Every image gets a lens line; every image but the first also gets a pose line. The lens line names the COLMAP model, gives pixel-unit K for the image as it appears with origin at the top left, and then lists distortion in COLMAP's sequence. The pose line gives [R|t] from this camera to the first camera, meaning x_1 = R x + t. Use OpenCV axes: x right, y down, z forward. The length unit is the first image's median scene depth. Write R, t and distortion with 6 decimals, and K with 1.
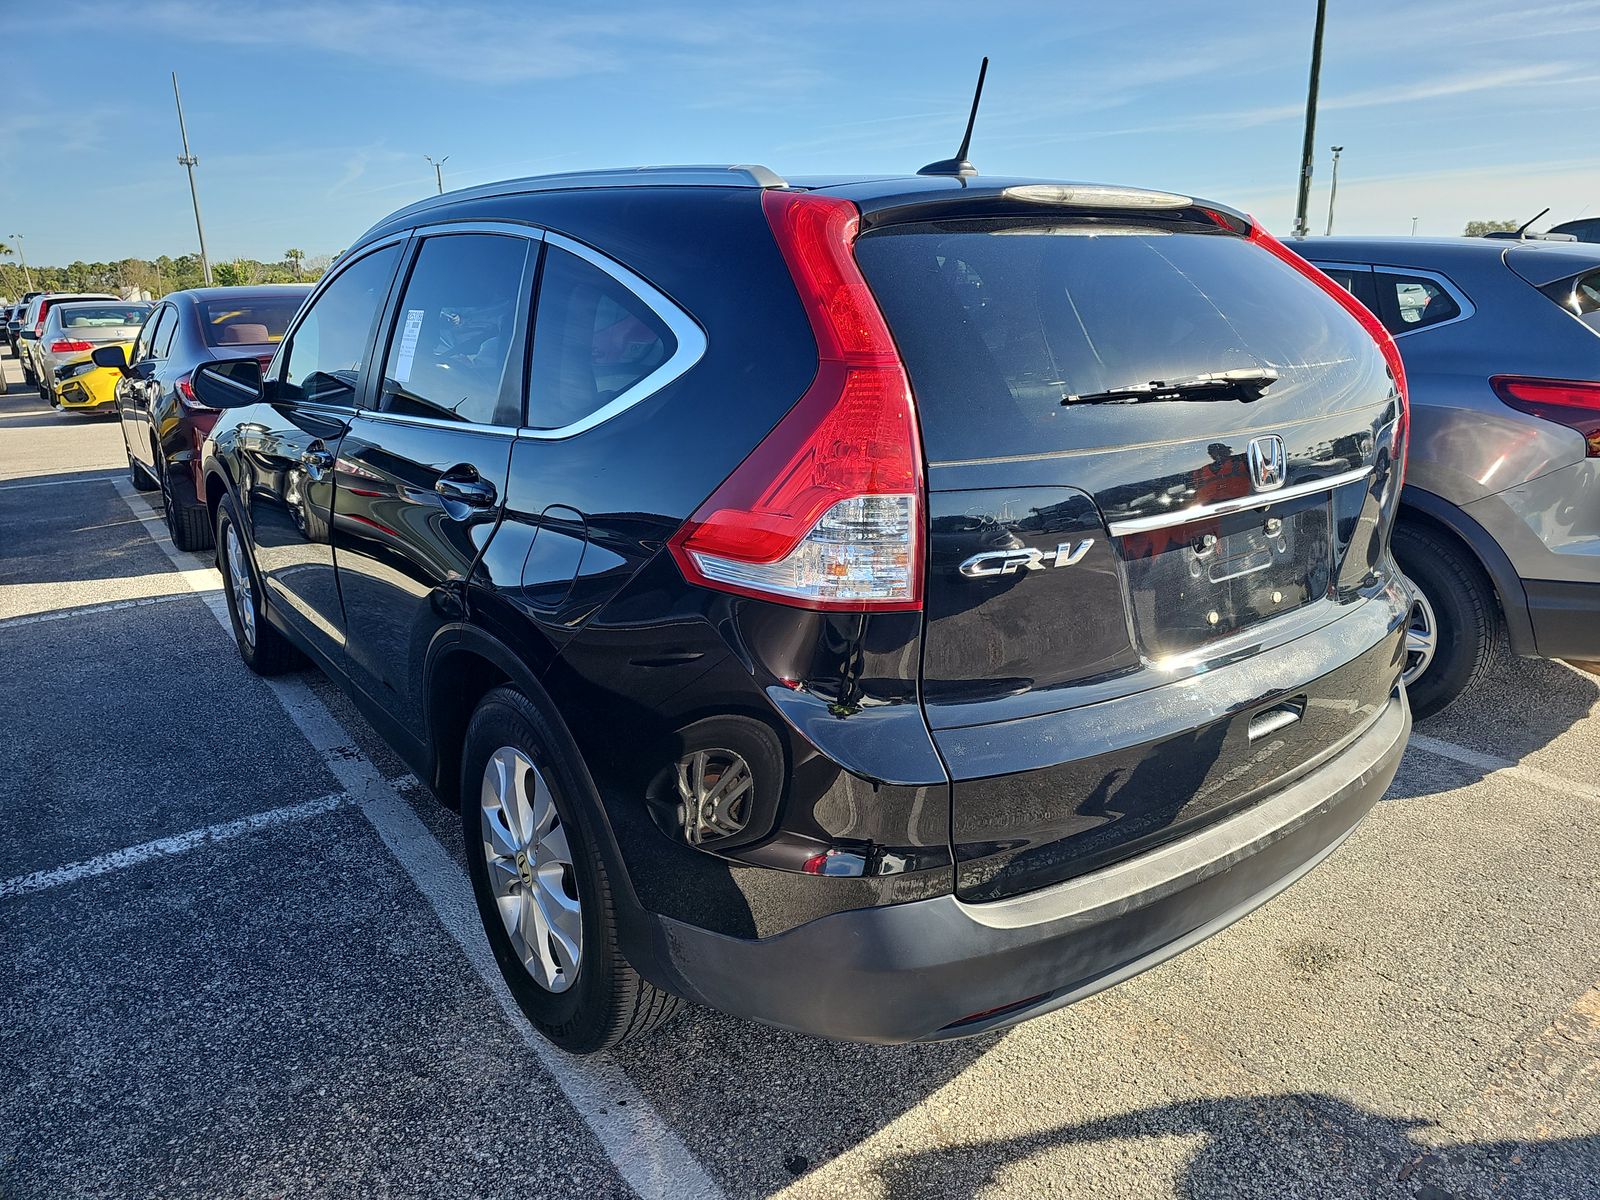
lens RADIAL K [[1085.4, 0, 799.2], [0, 1085.4, 603.2], [0, 0, 1]] dist [0.034503, -0.029596]
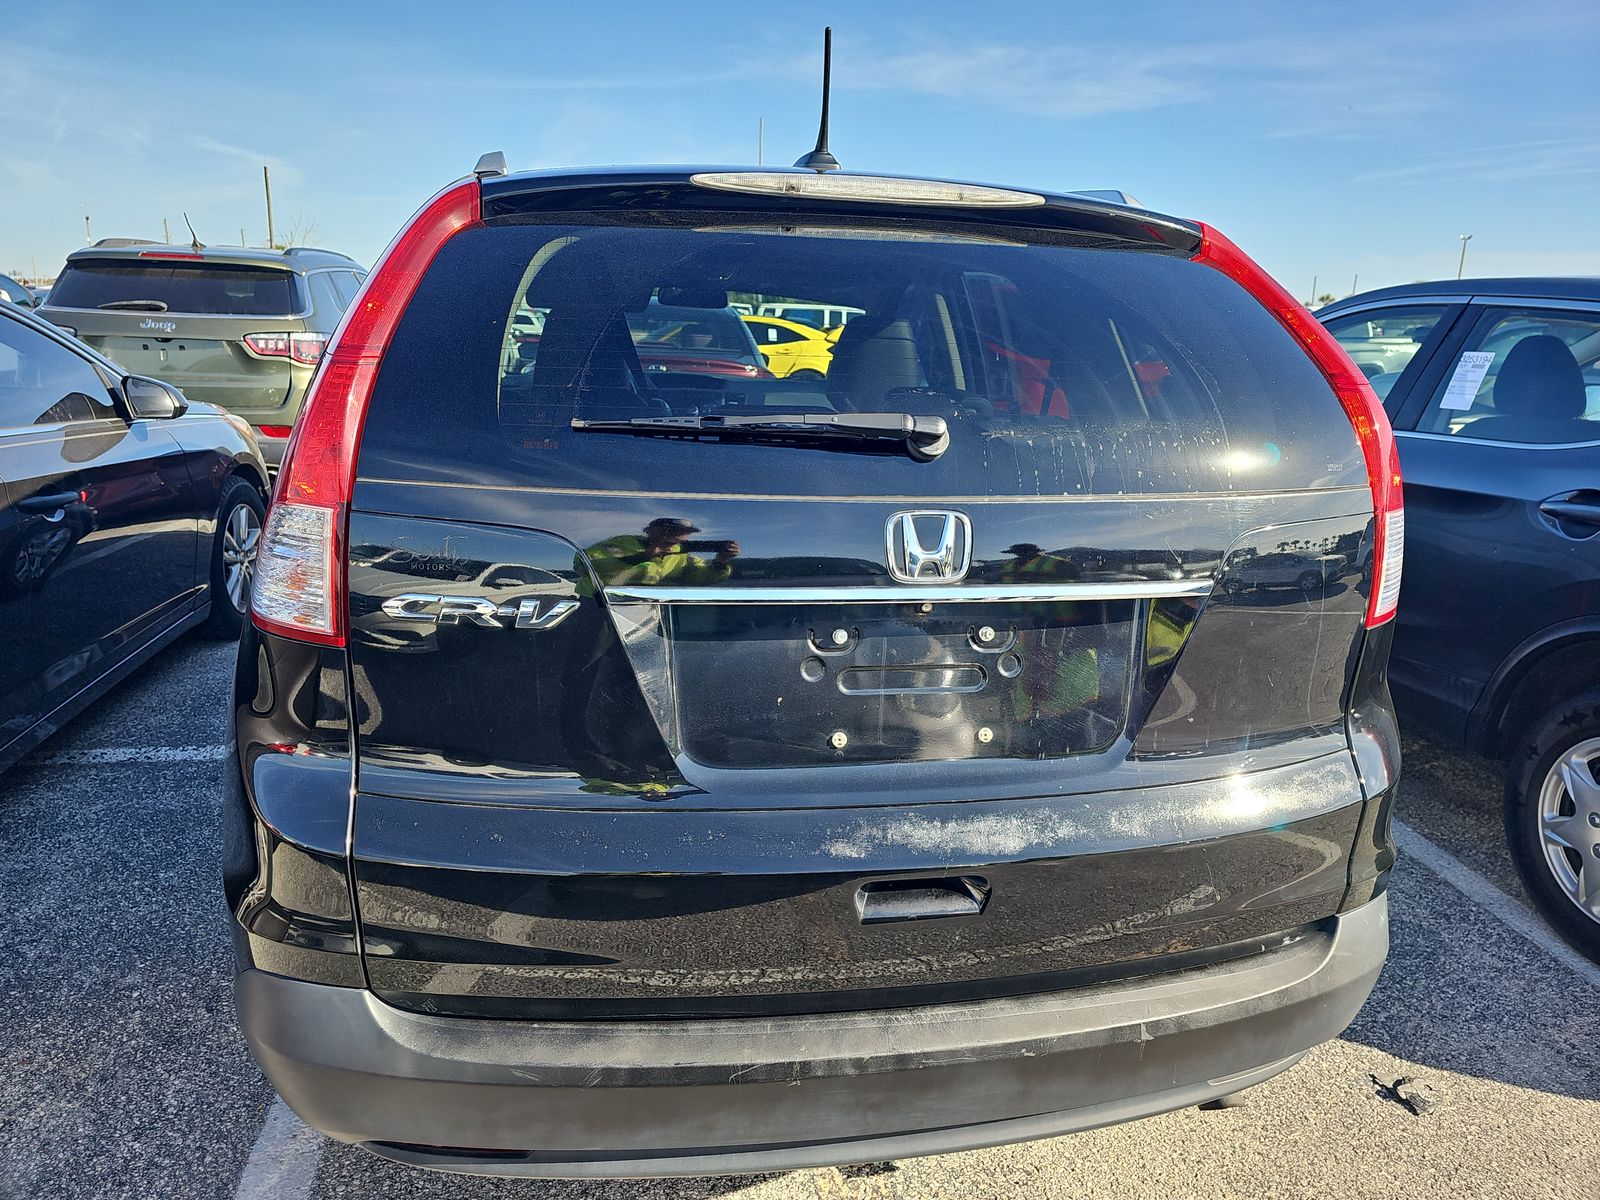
lens RADIAL K [[1085.4, 0, 801.5], [0, 1085.4, 596.2], [0, 0, 1]] dist [0.034503, -0.029596]
pose [[0.891511, 0.163114, -0.422613, 0.656990], [-0.176105, 0.984335, 0.008422, -0.085968], [0.417367, 0.066917, 0.906271, 0.301872]]
